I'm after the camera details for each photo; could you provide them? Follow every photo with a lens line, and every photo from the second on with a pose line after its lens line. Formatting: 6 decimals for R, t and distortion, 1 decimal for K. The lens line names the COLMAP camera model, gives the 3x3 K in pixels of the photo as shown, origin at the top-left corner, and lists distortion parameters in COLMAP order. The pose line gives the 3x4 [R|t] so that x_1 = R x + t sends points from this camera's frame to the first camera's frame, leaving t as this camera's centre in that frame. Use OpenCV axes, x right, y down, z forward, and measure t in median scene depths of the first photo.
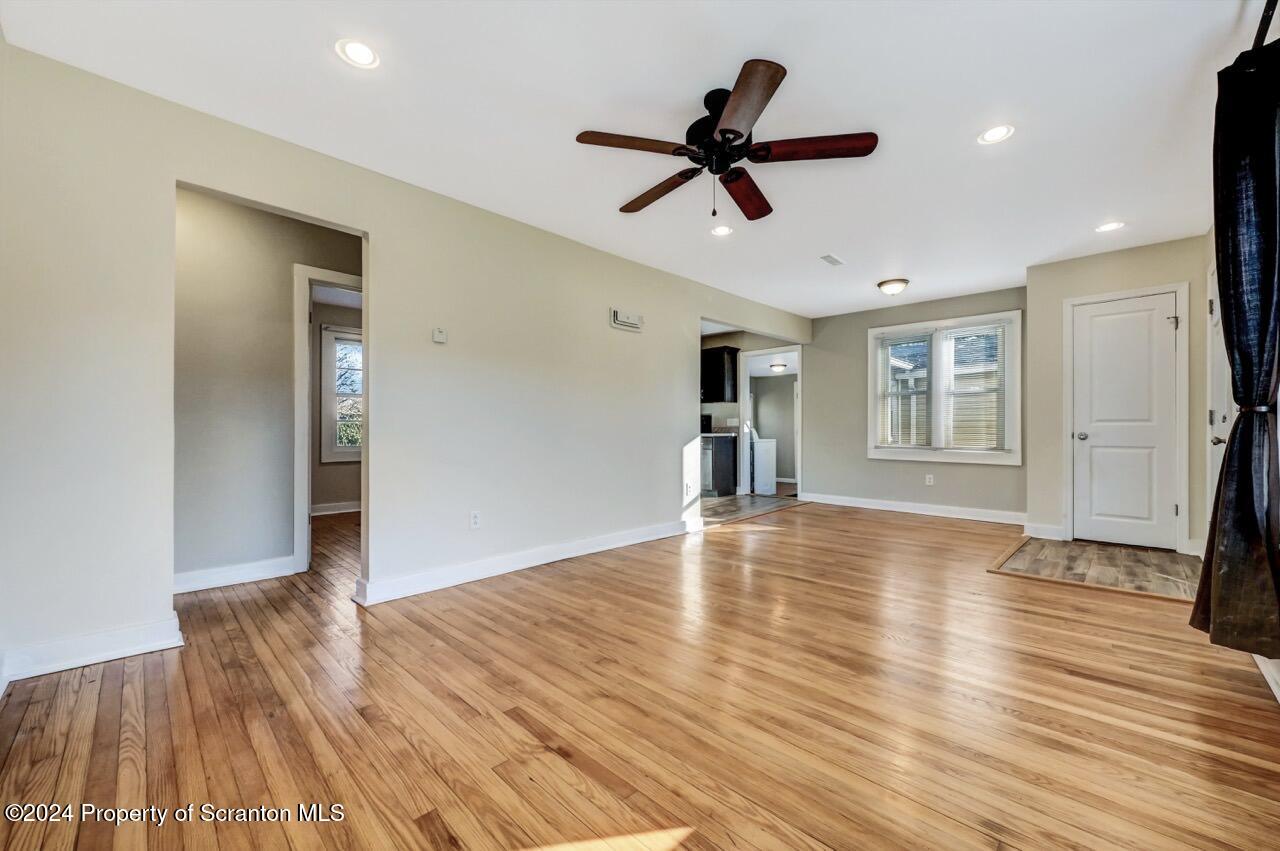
lens RADIAL K [[504.5, 0, 644.7], [0, 504.5, 428.3], [0, 0, 1]] dist [-0.000916, 0.000075]
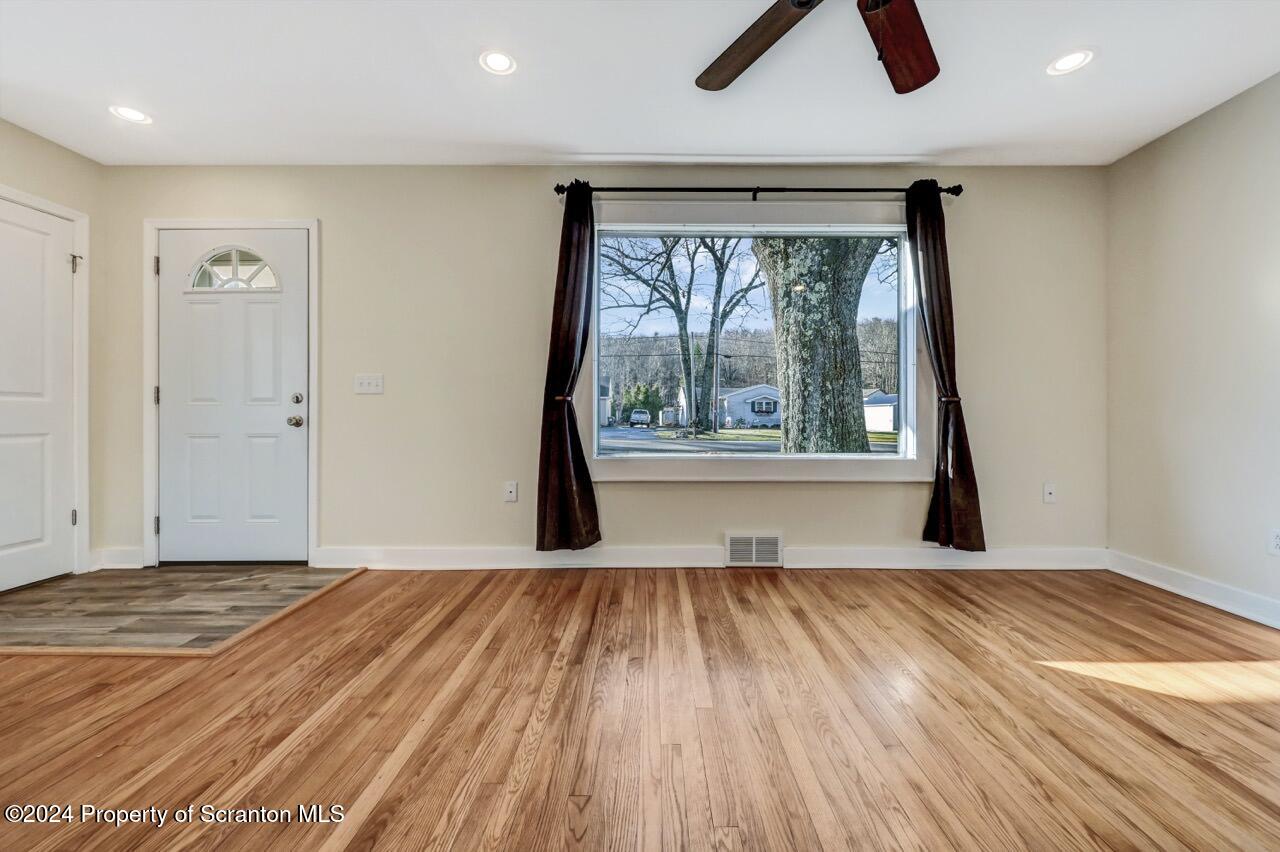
lens RADIAL K [[509.9, 0, 645.4], [0, 509.9, 414.1], [0, 0, 1]] dist [0.001046, 0.000030]
pose [[-0.694035, -0.001865, 0.719939, -0.065651], [-0.007393, 0.999962, -0.004536, 0.008306], [-0.719903, -0.008471, -0.694023, 0.954681]]
